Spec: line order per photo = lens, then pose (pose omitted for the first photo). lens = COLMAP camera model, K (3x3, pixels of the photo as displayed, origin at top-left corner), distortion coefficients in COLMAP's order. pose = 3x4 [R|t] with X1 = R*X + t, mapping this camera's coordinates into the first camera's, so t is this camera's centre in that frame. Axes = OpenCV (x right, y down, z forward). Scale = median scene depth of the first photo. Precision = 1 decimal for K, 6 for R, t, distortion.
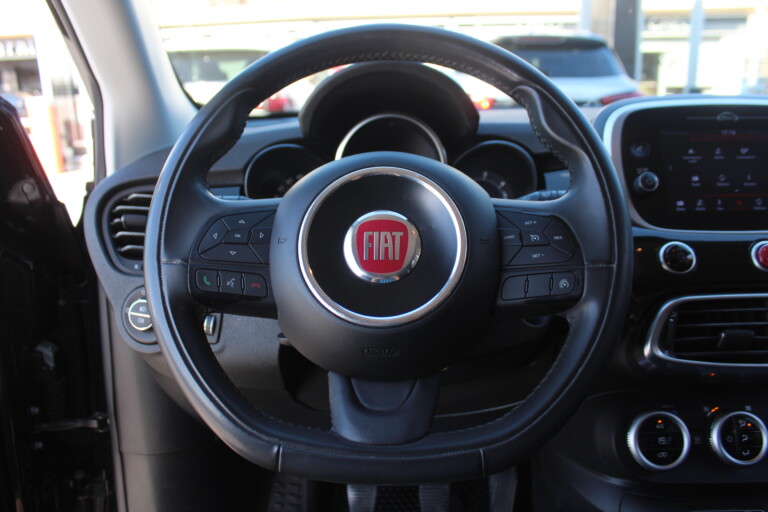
lens RADIAL K [[629.5, 0, 384.0], [0, 629.5, 256.0], [0, 0, 1]] dist [-0.180108, 0.183401]
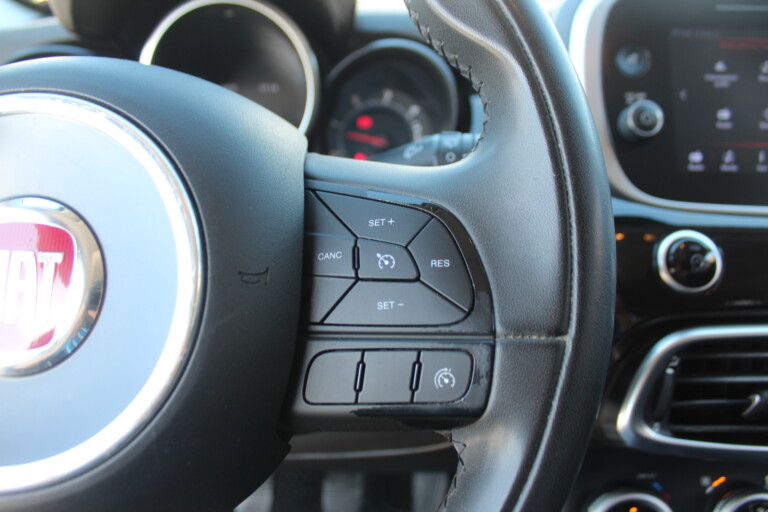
lens RADIAL K [[629.5, 0, 384.0], [0, 629.5, 256.0], [0, 0, 1]] dist [-0.180108, 0.183401]
pose [[0.998877, 0.012801, 0.045622, 0.180875], [-0.019051, 0.990064, 0.139321, -0.075579], [-0.043385, -0.140033, 0.989196, 0.471541]]
